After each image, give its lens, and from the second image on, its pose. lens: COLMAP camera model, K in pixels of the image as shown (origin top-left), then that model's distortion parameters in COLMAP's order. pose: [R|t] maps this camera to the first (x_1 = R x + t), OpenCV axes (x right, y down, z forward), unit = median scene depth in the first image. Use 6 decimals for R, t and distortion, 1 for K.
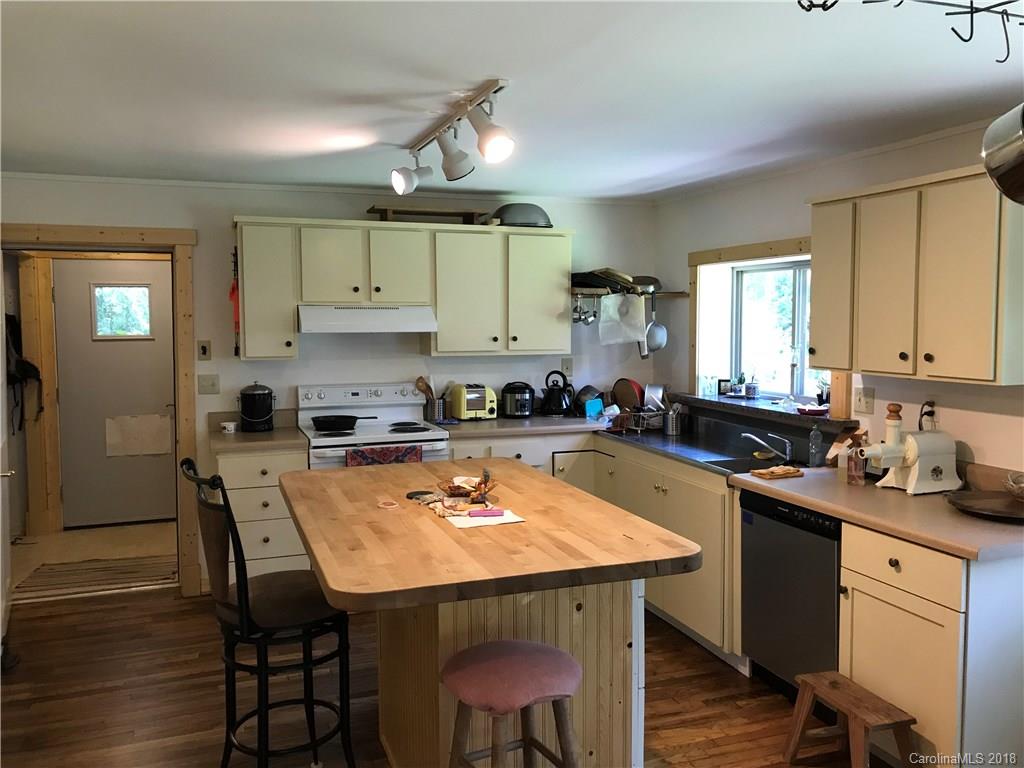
lens RADIAL K [[821.7, 0, 488.0], [0, 821.7, 373.1], [0, 0, 1]] dist [0.049496, 0.000477]
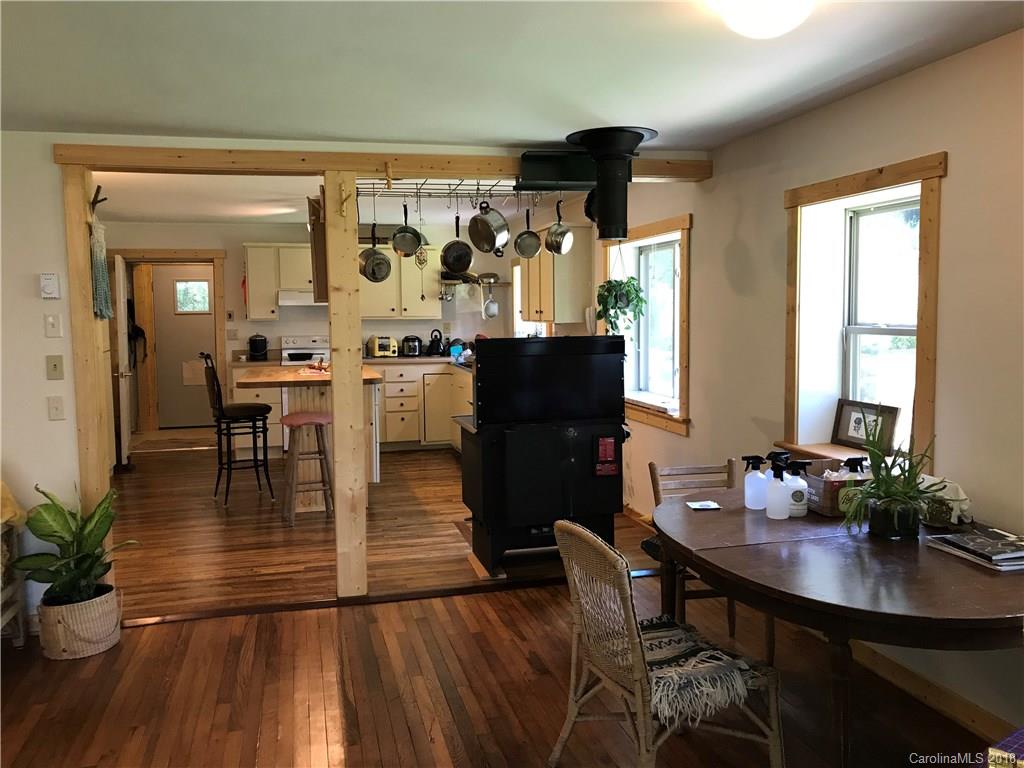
lens RADIAL K [[823.5, 0, 509.5], [0, 823.5, 375.0], [0, 0, 1]] dist [0.041216, -0.072711]
pose [[0.996530, 0.002293, -0.083207, 0.386029], [-0.001695, 0.999972, 0.007257, 0.080831], [0.083222, -0.007091, 0.996506, -0.696846]]
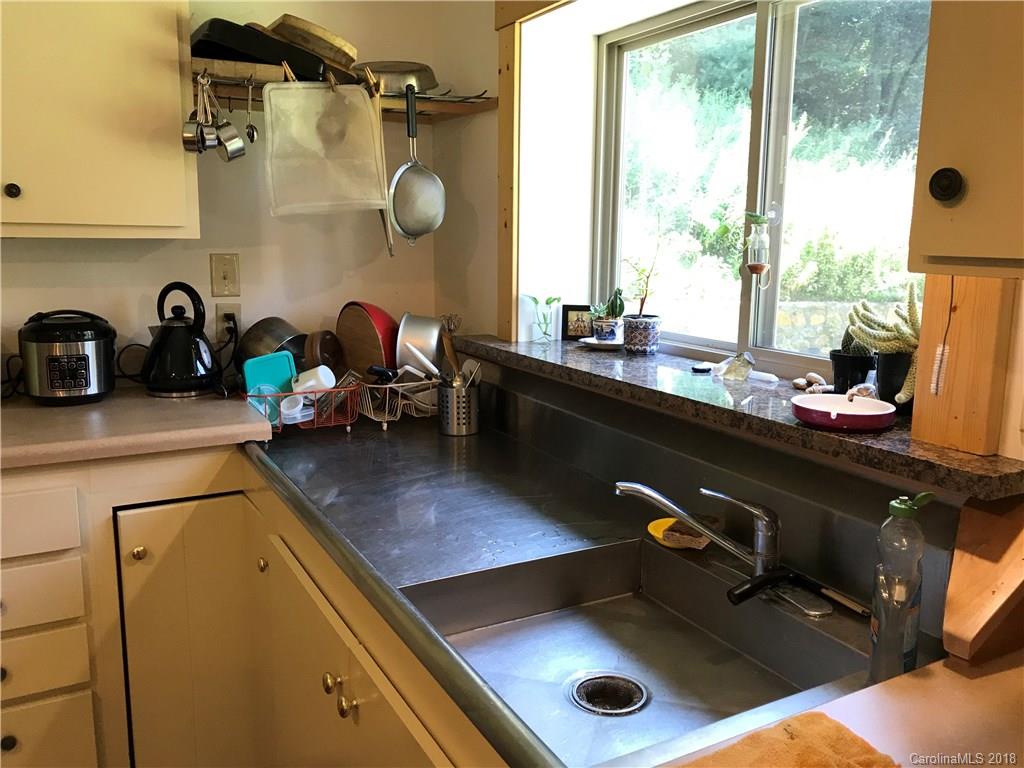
lens RADIAL K [[823.5, 0, 509.5], [0, 823.5, 375.0], [0, 0, 1]] dist [0.041216, -0.072711]
pose [[0.984056, -0.014376, 0.177274, 0.176147], [-0.003283, 0.995090, 0.098923, 0.001663], [-0.177826, -0.097928, 0.979177, 0.584853]]
